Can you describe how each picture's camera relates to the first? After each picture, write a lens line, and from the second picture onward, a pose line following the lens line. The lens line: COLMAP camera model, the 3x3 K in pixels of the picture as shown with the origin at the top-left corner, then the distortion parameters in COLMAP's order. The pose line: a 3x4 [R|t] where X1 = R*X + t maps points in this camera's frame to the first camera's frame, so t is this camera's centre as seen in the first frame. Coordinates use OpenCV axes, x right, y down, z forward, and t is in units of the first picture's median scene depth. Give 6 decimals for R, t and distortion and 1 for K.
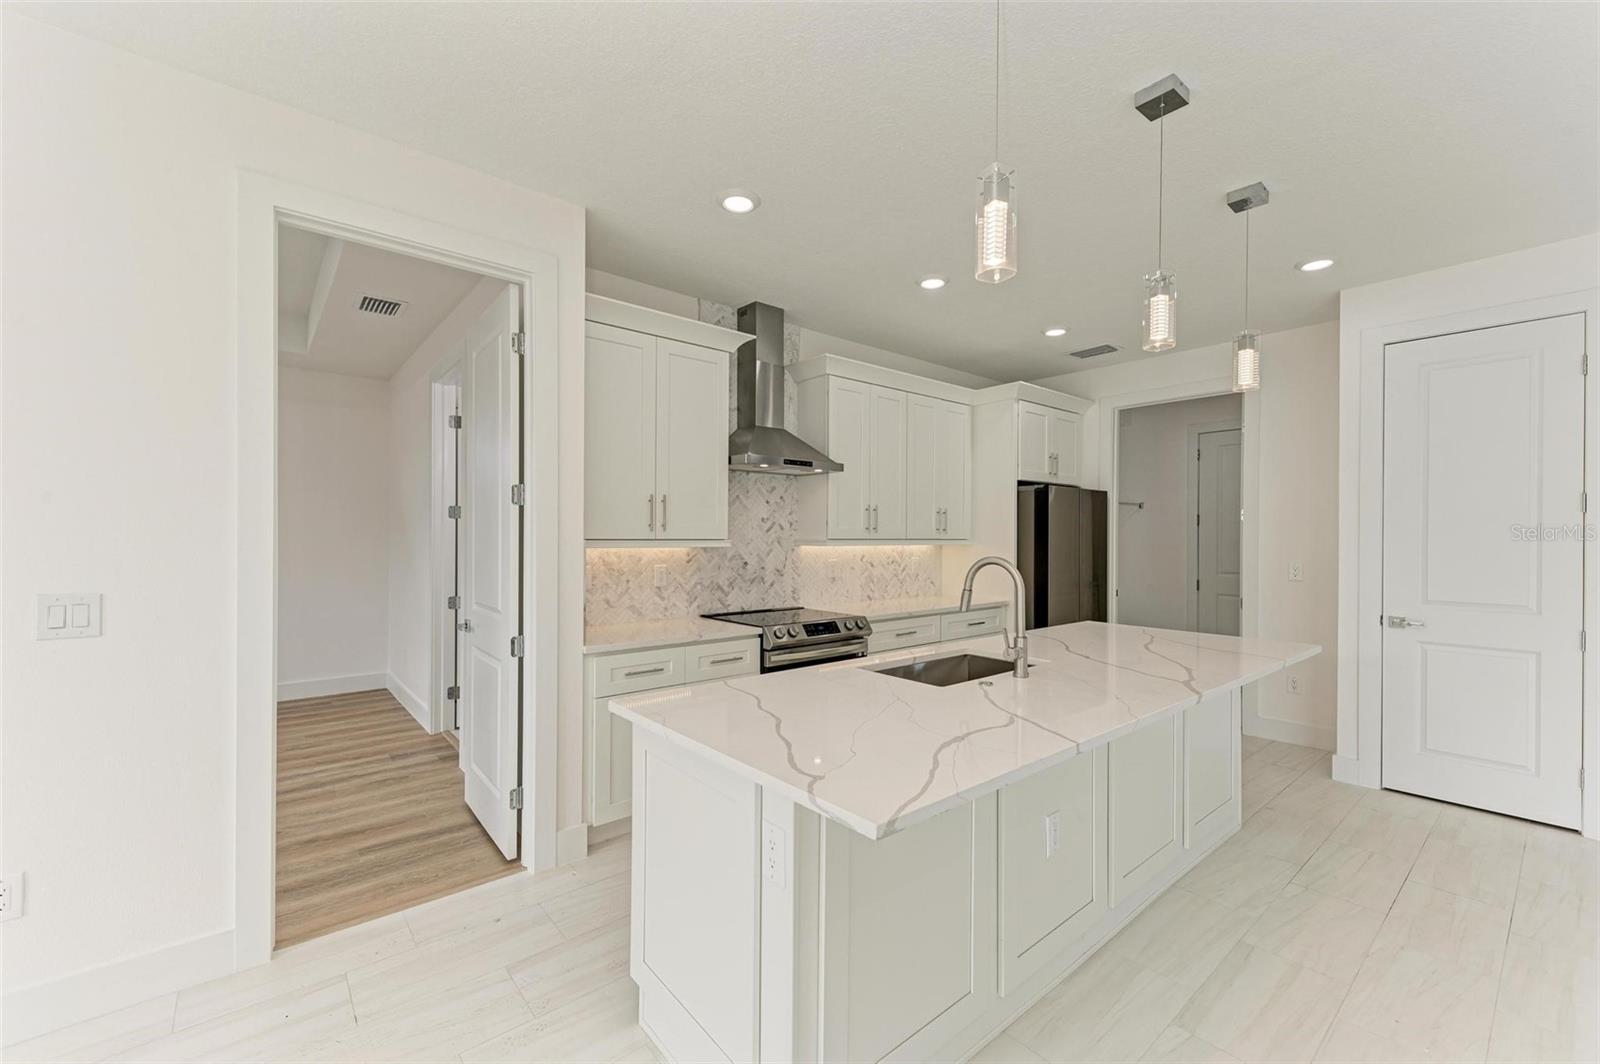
lens RADIAL K [[649.0, 0, 795.3], [0, 649.0, 536.2], [0, 0, 1]] dist [0.006427, -0.000086]
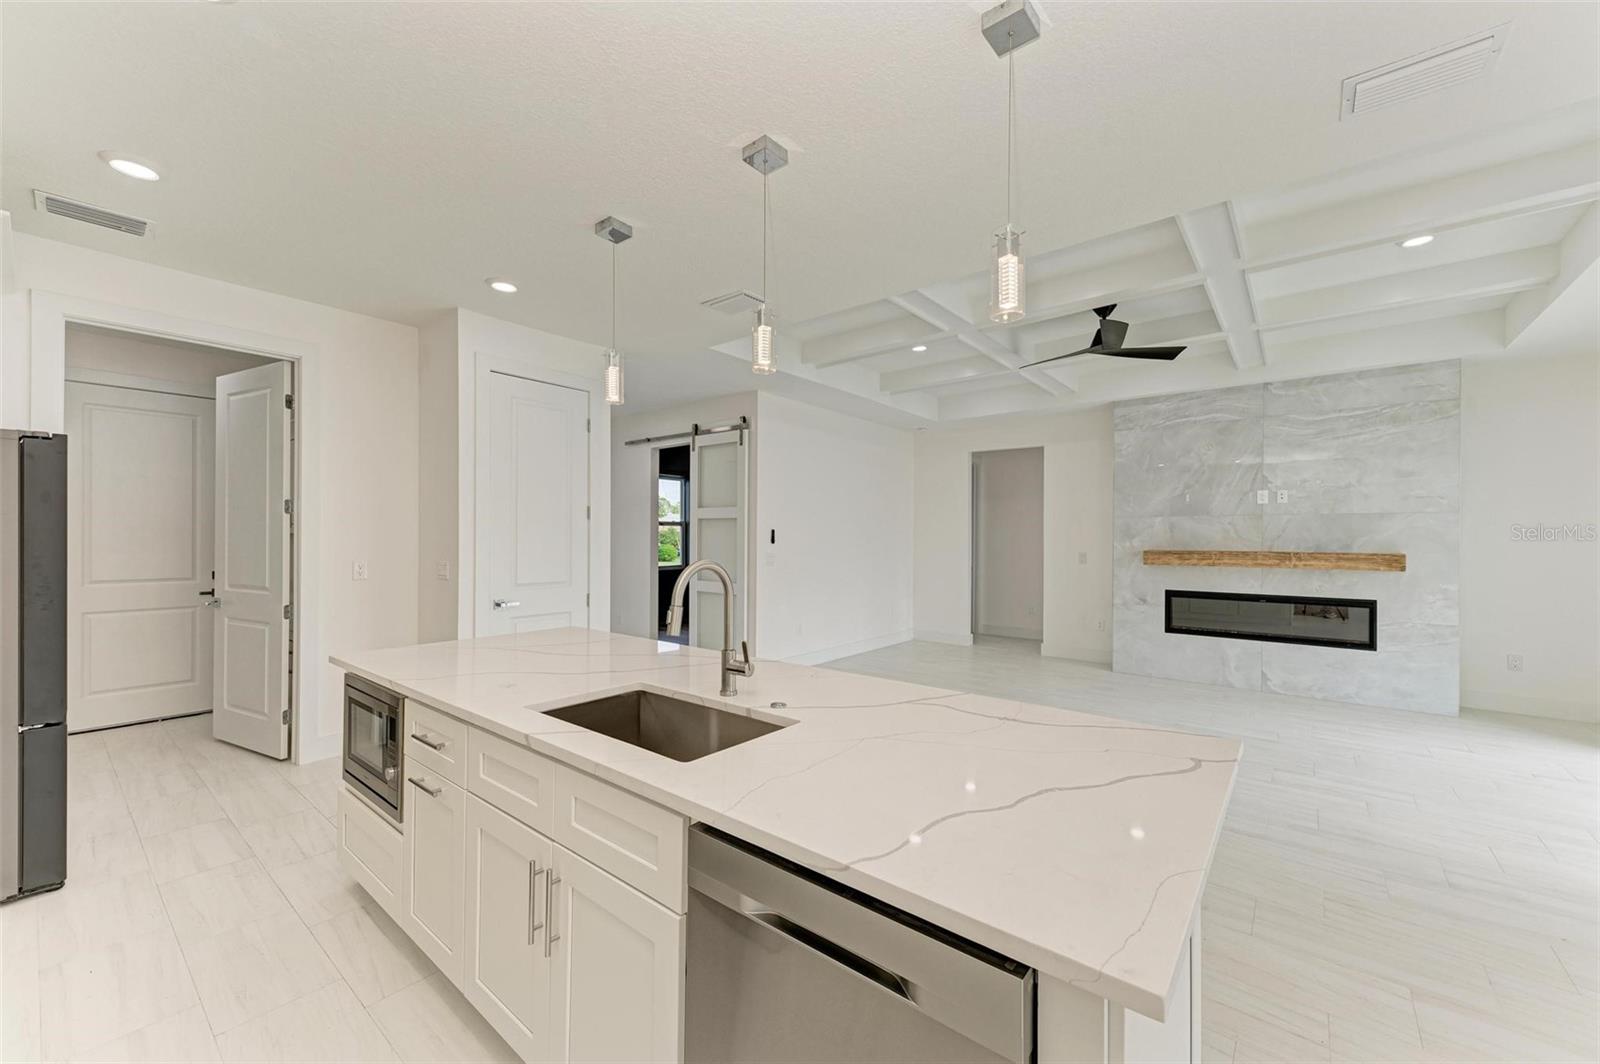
lens RADIAL K [[617.0, 0, 798.2], [0, 617.0, 533.5], [0, 0, 1]] dist [0.018319, -0.005221]
pose [[-0.188053, -0.000003, 0.982159, -0.265987], [-0.005814, 0.999982, -0.001110, -0.001851], [-0.982142, -0.005919, -0.188049, 0.578709]]
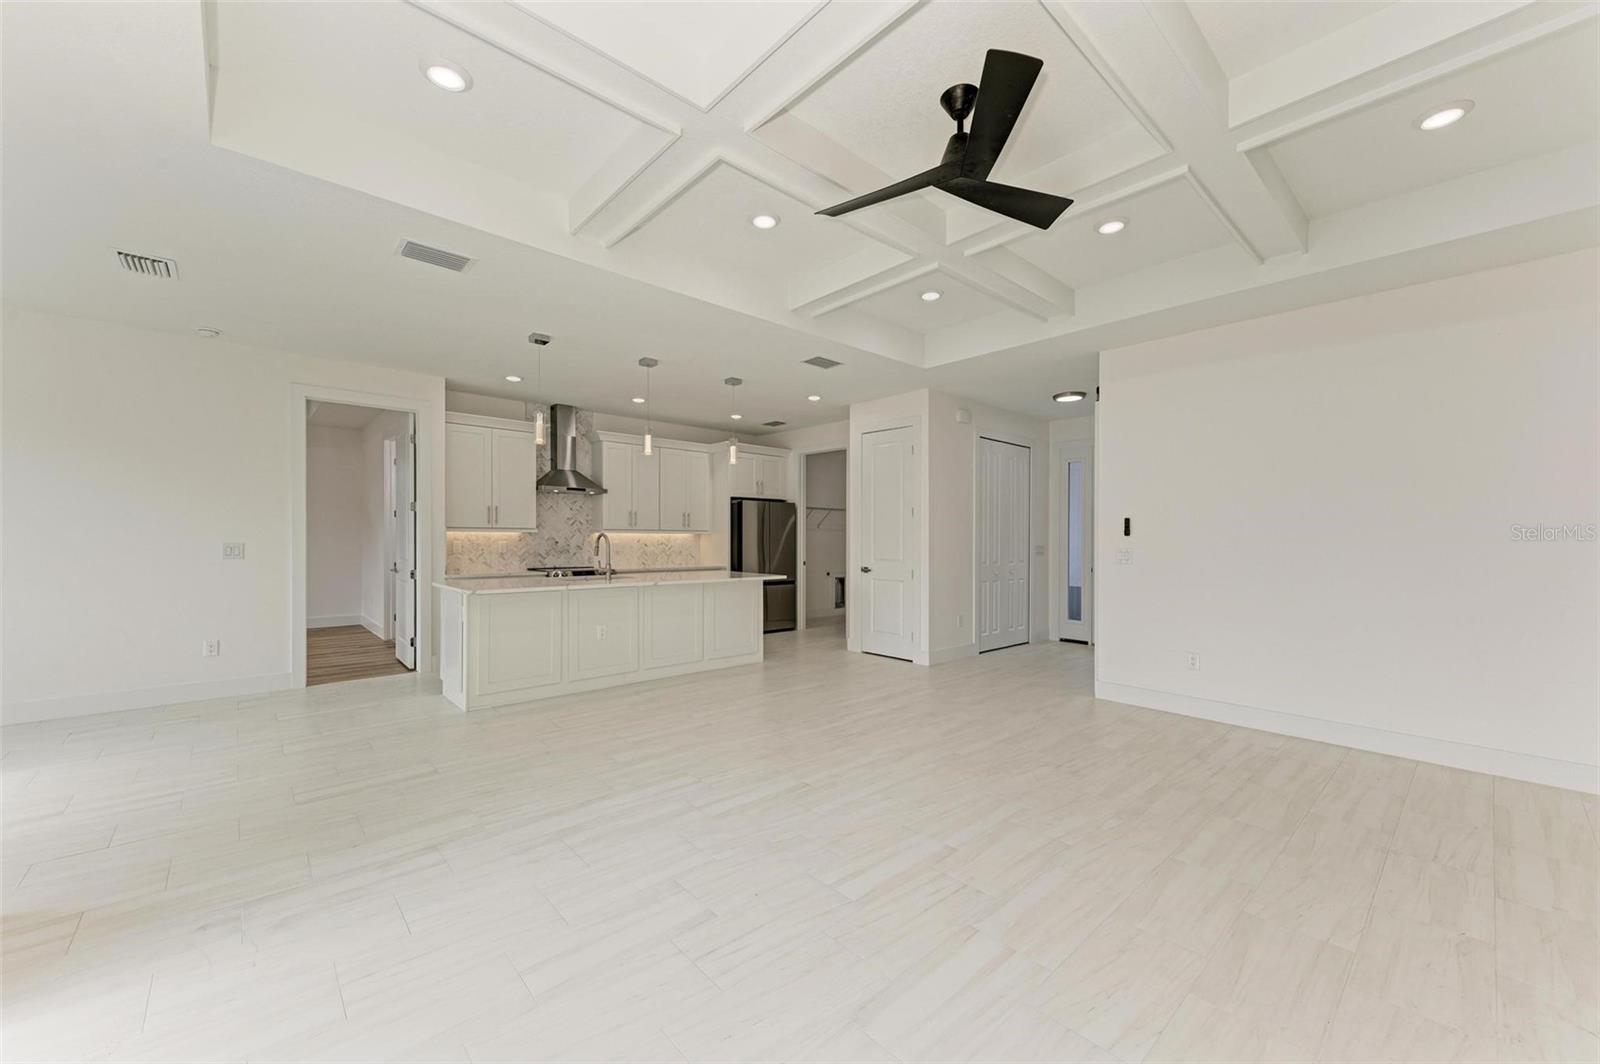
lens RADIAL K [[617.0, 0, 797.3], [0, 617.0, 541.0], [0, 0, 1]] dist [0.018319, -0.005221]
pose [[0.999281, 0.001938, 0.037877, 0.545521], [-0.002270, 0.999959, 0.008731, 0.021443], [-0.037858, -0.008810, 0.999244, -0.797783]]
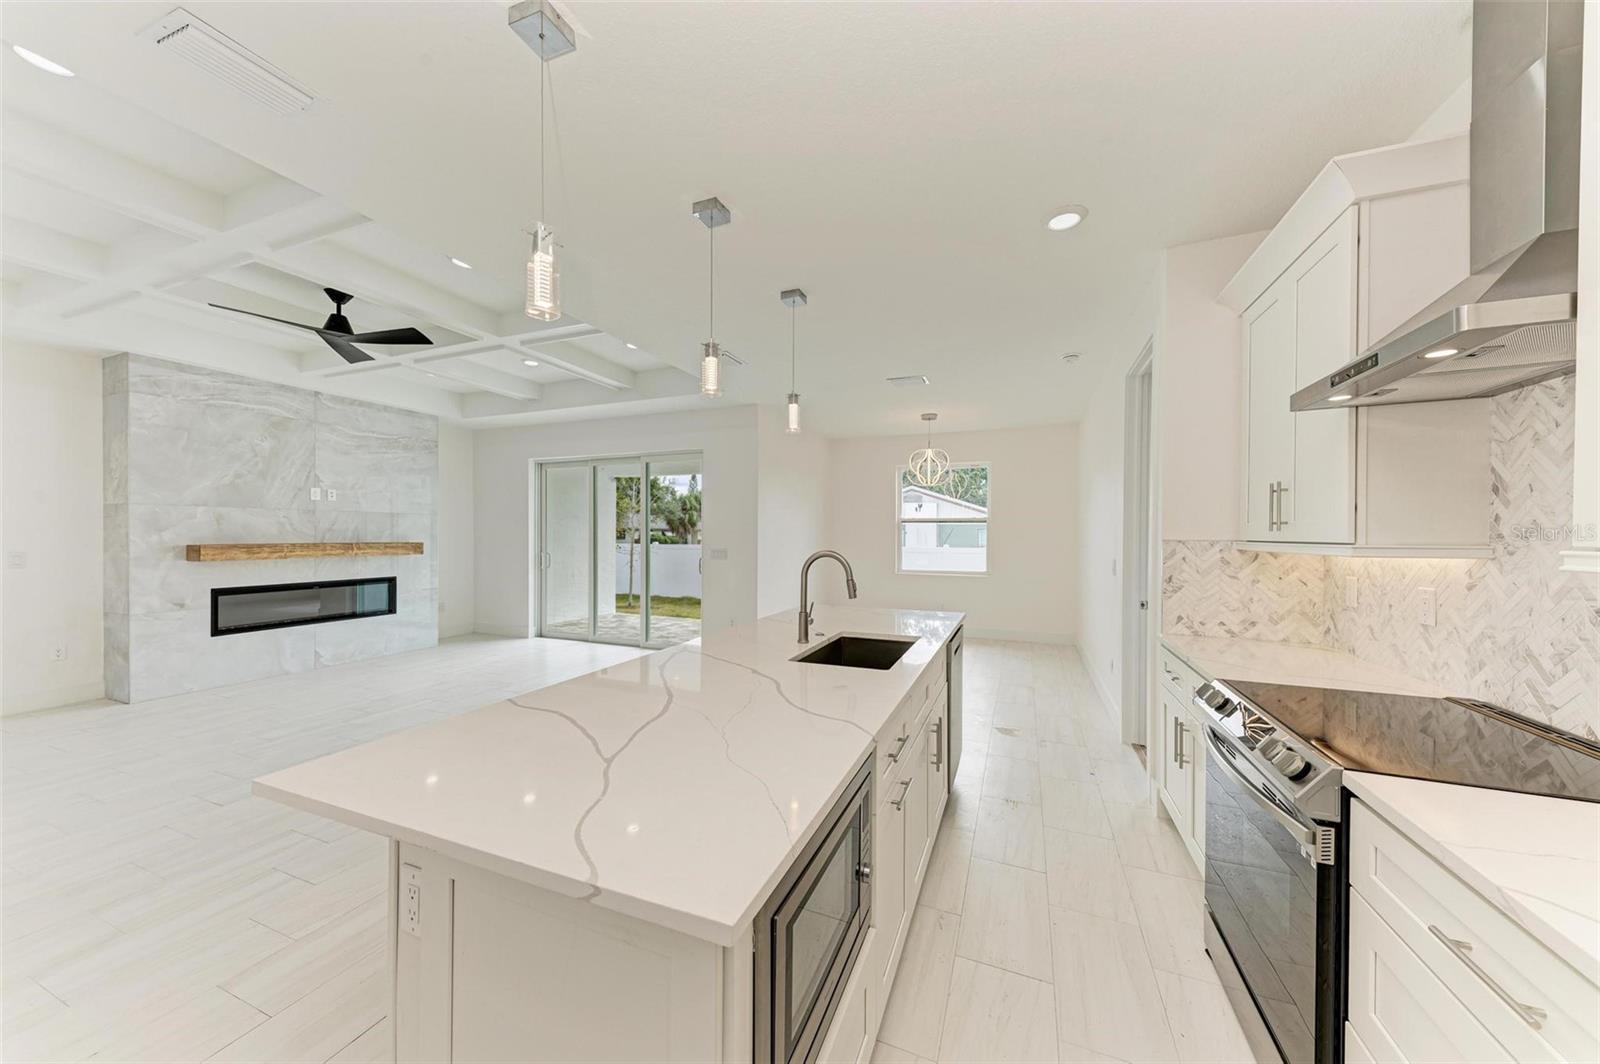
lens RADIAL K [[543.7, 0, 804.0], [0, 543.7, 536.9], [0, 0, 1]] dist [0.011338, -0.001756]
pose [[-0.881658, -0.006796, -0.471839, 0.468713], [-0.008684, 0.999961, 0.001824, 0.002410], [0.471808, 0.005705, -0.881683, 1.062946]]
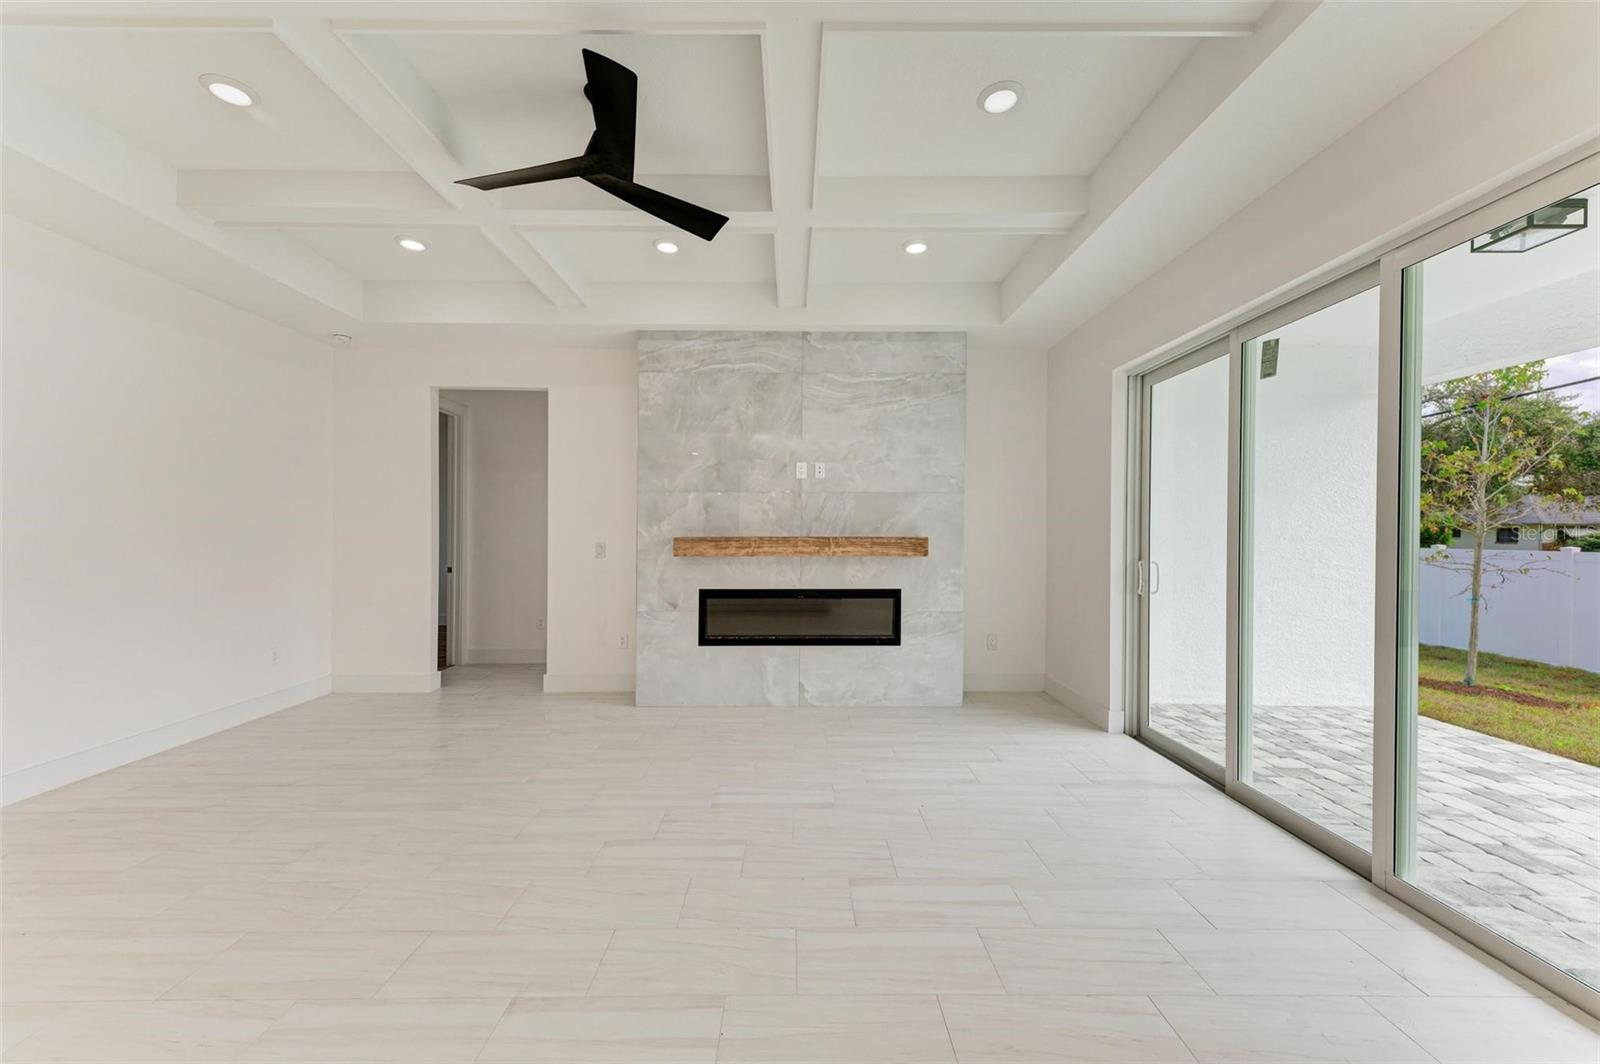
lens RADIAL K [[617.0, 0, 800.9], [0, 617.0, 536.3], [0, 0, 1]] dist [0.018319, -0.005221]
pose [[-0.772979, -0.008227, 0.634378, 0.179438], [-0.005761, 0.999966, 0.005948, 0.022838], [-0.634405, 0.000943, -0.773000, 0.181118]]
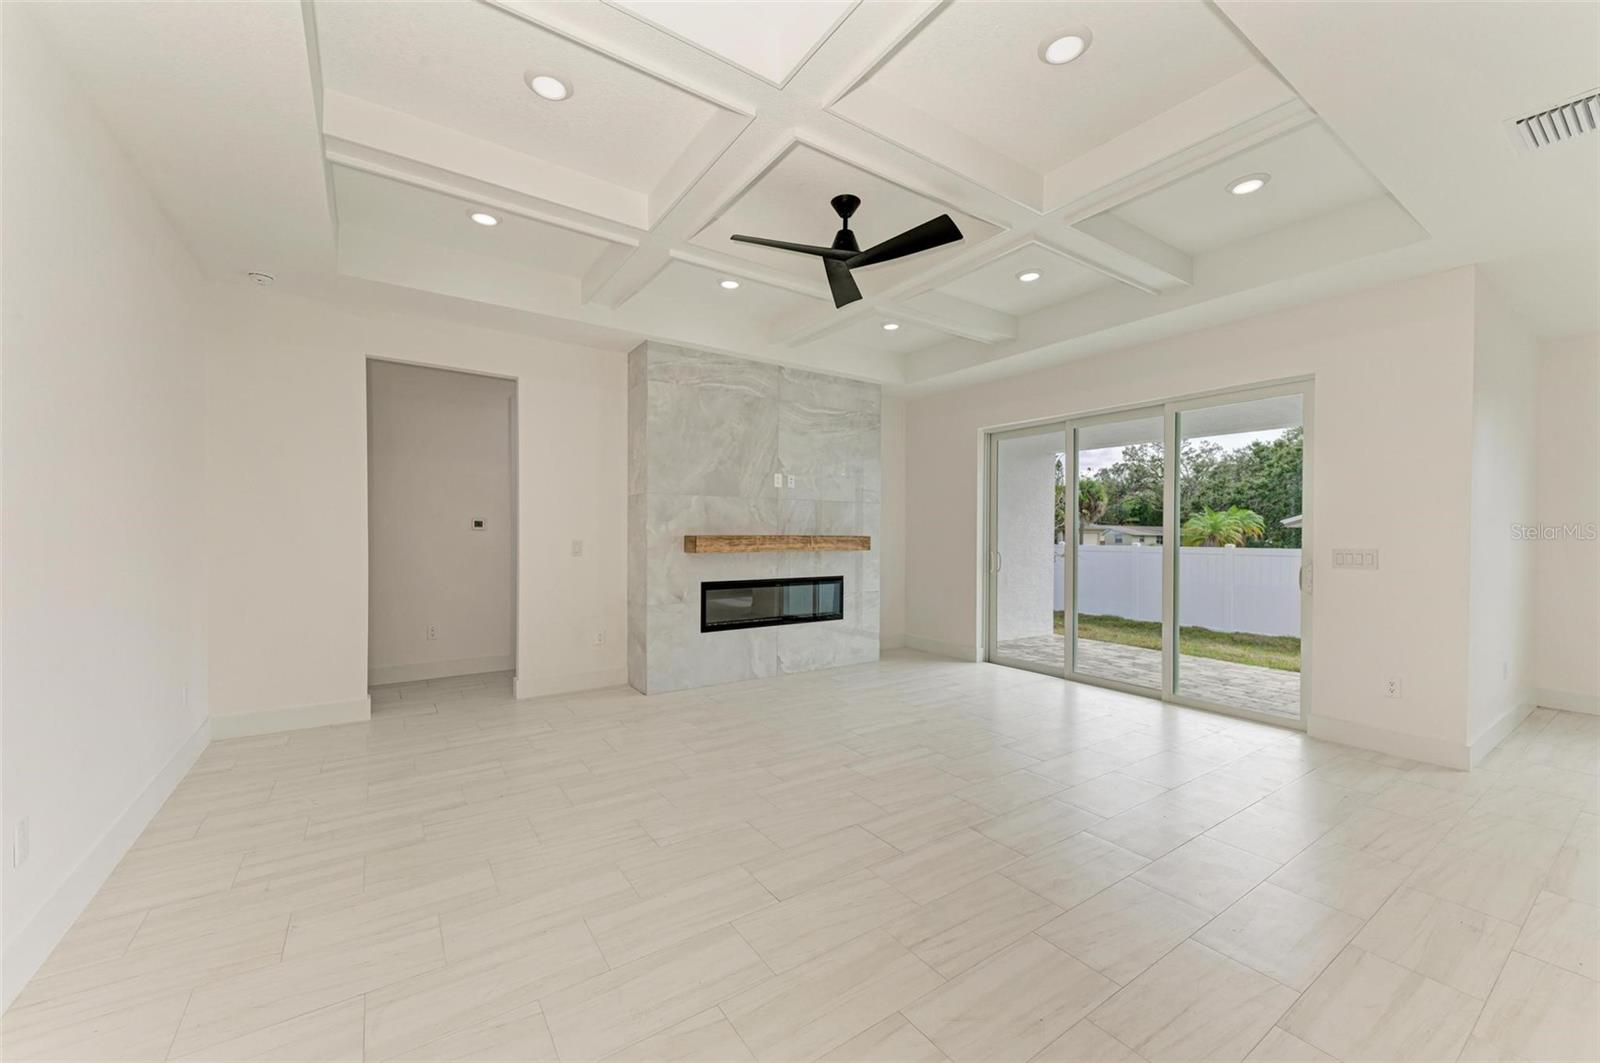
lens RADIAL K [[617.0, 0, 802.6], [0, 617.0, 535.2], [0, 0, 1]] dist [0.018319, -0.005221]
pose [[-0.995818, -0.011363, 0.090649, 0.713502], [-0.011115, 0.999933, 0.003233, 0.025054], [-0.090680, 0.002212, -0.995878, 0.656951]]
